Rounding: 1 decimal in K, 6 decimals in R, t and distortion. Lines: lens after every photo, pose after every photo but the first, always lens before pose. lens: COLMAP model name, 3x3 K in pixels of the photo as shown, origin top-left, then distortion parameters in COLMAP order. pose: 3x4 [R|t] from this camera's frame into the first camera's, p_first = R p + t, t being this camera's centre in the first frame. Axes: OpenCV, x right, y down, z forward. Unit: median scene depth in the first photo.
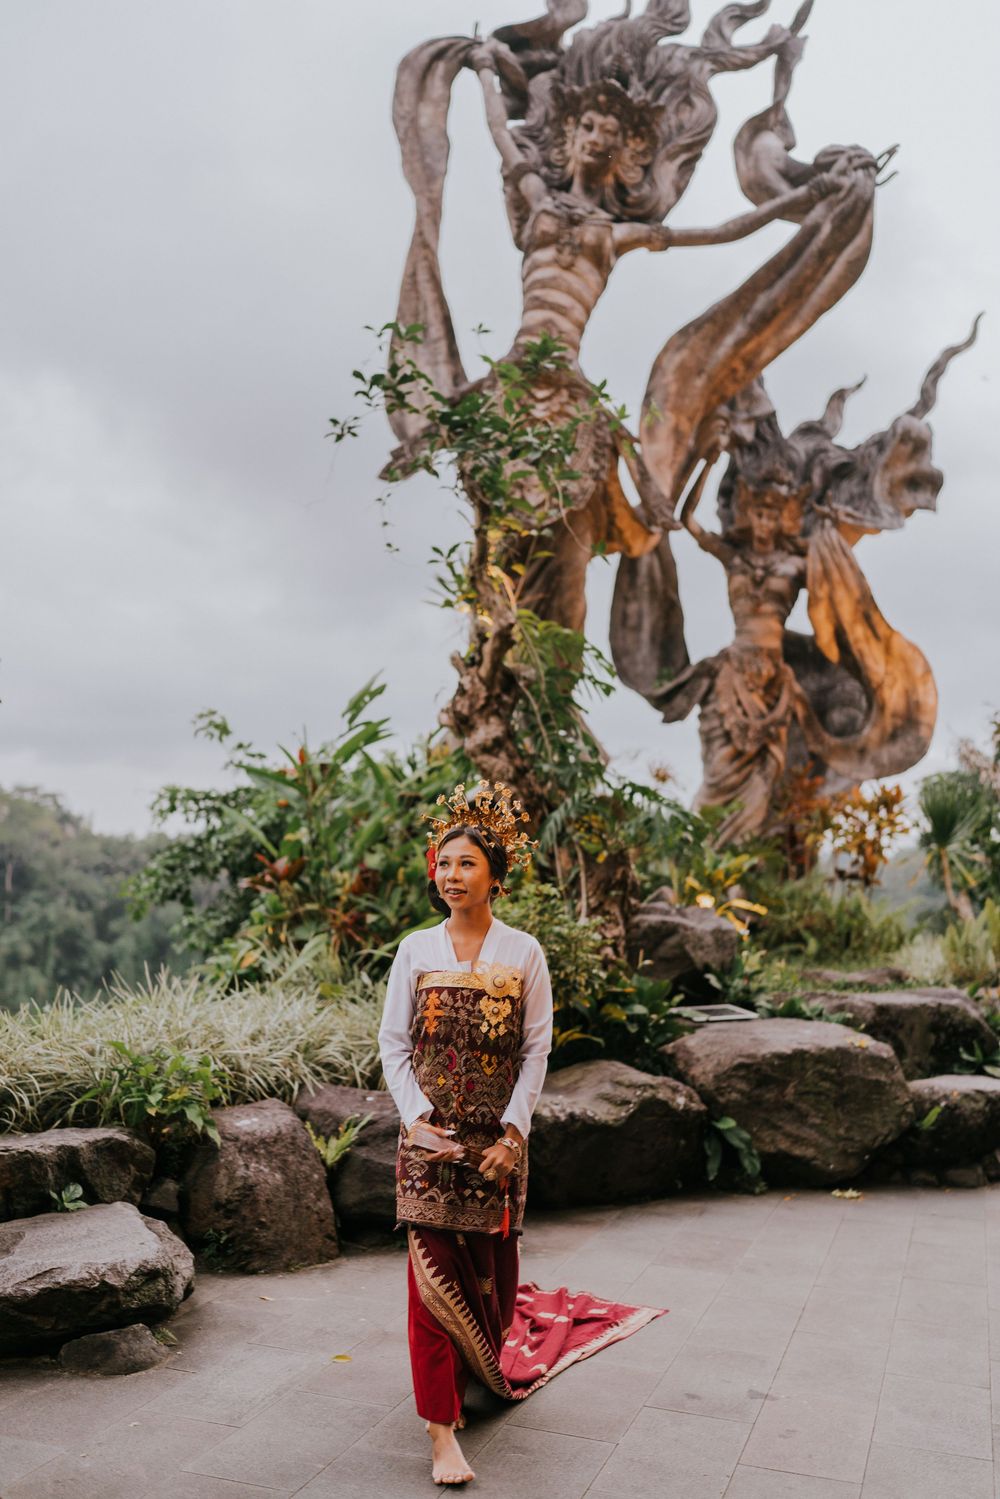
lens RADIAL K [[1568.6, 0, 495.6], [0, 1568.6, 774.5], [0, 0, 1]] dist [0.006896, 0.018784]
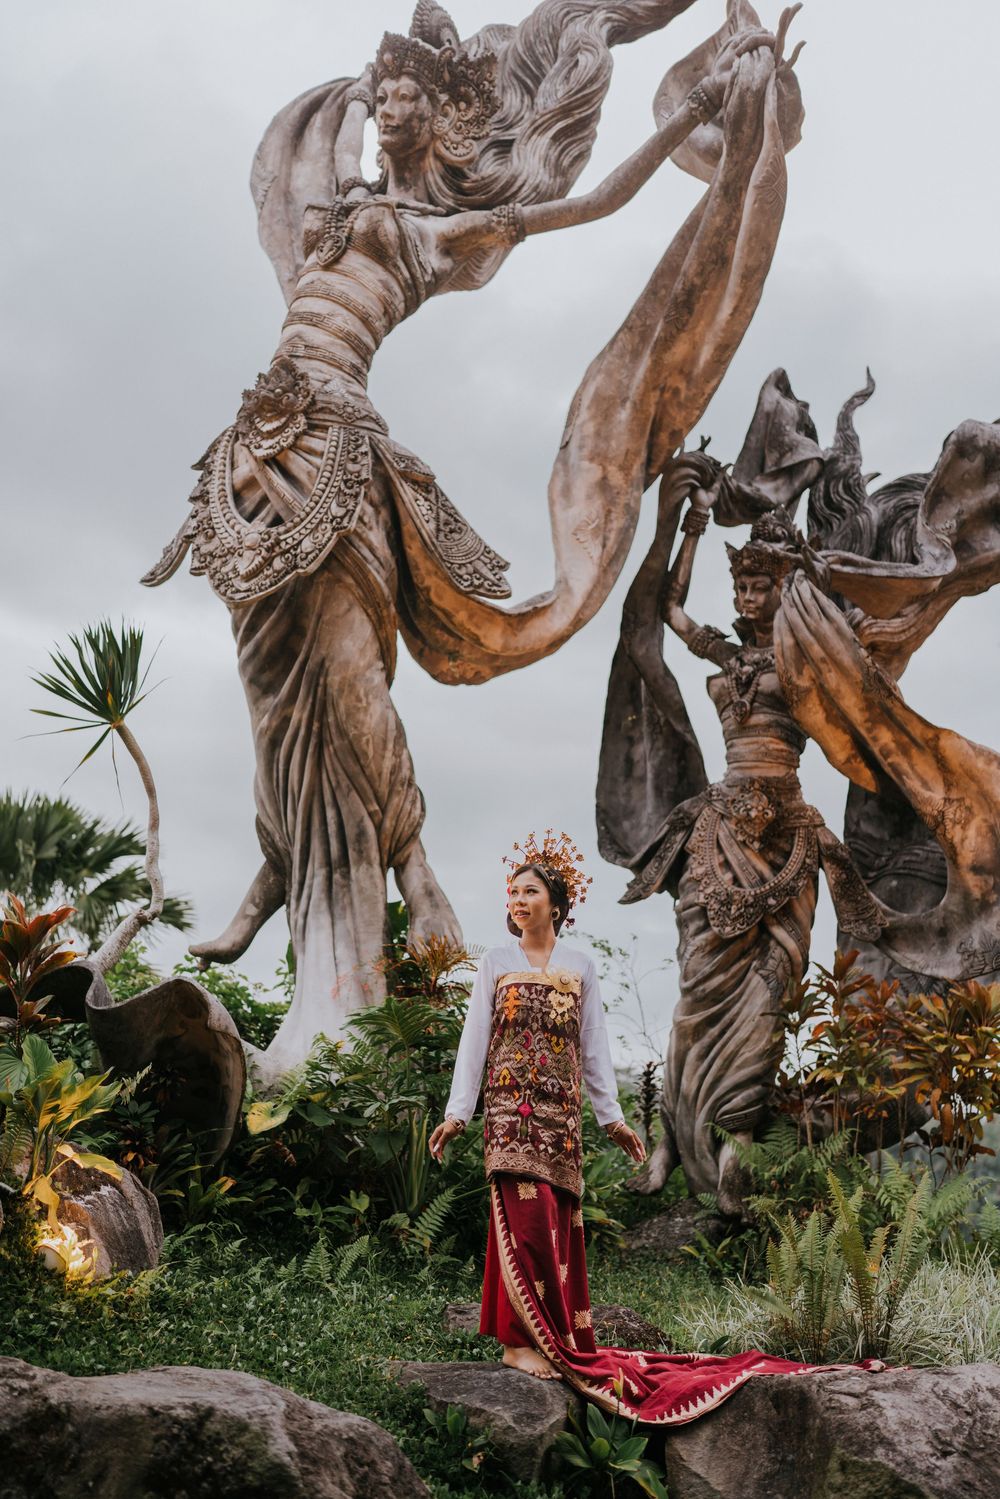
lens RADIAL K [[1511.2, 0, 500.0], [0, 1511.2, 749.5], [0, 0, 1]] dist [0.000984, 0.004947]
pose [[0.910290, -0.096506, -0.402565, 0.344554], [0.007859, 0.976301, -0.216274, 0.045775], [0.413897, 0.193708, 0.889475, 0.405685]]
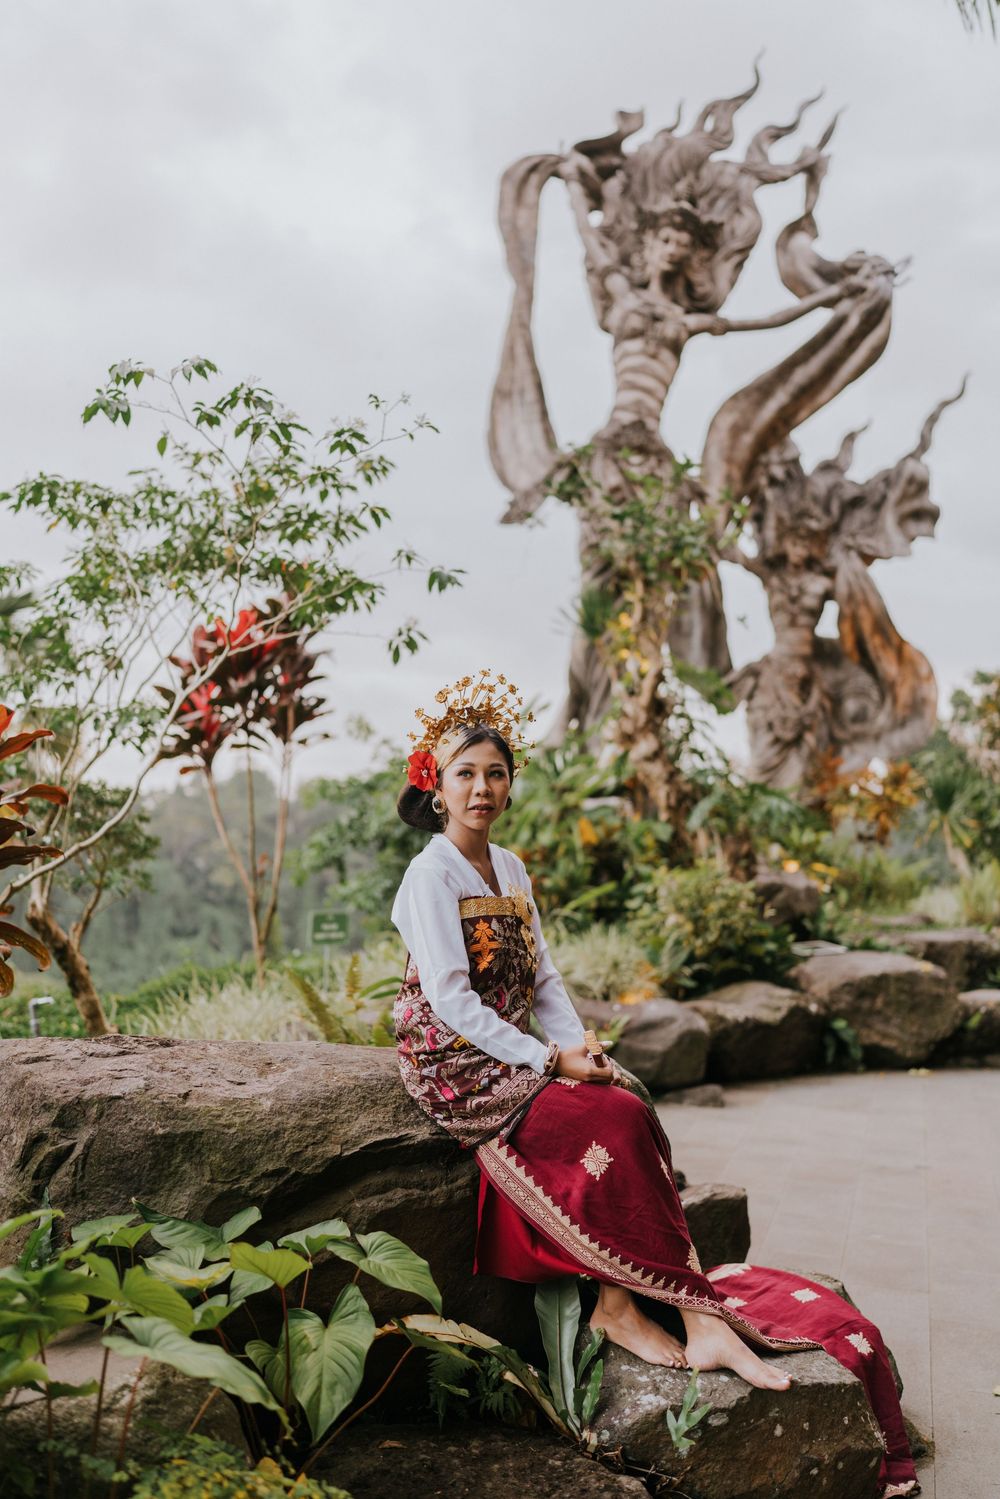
lens RADIAL K [[1576.5, 0, 500.0], [0, 1576.5, 749.5], [0, 0, 1]] dist [-0.004088, 0.015510]
pose [[0.998984, -0.009797, 0.043993, -0.121424], [0.009027, 0.999803, 0.017662, -0.030669], [-0.044158, -0.017247, 0.998876, -0.228140]]
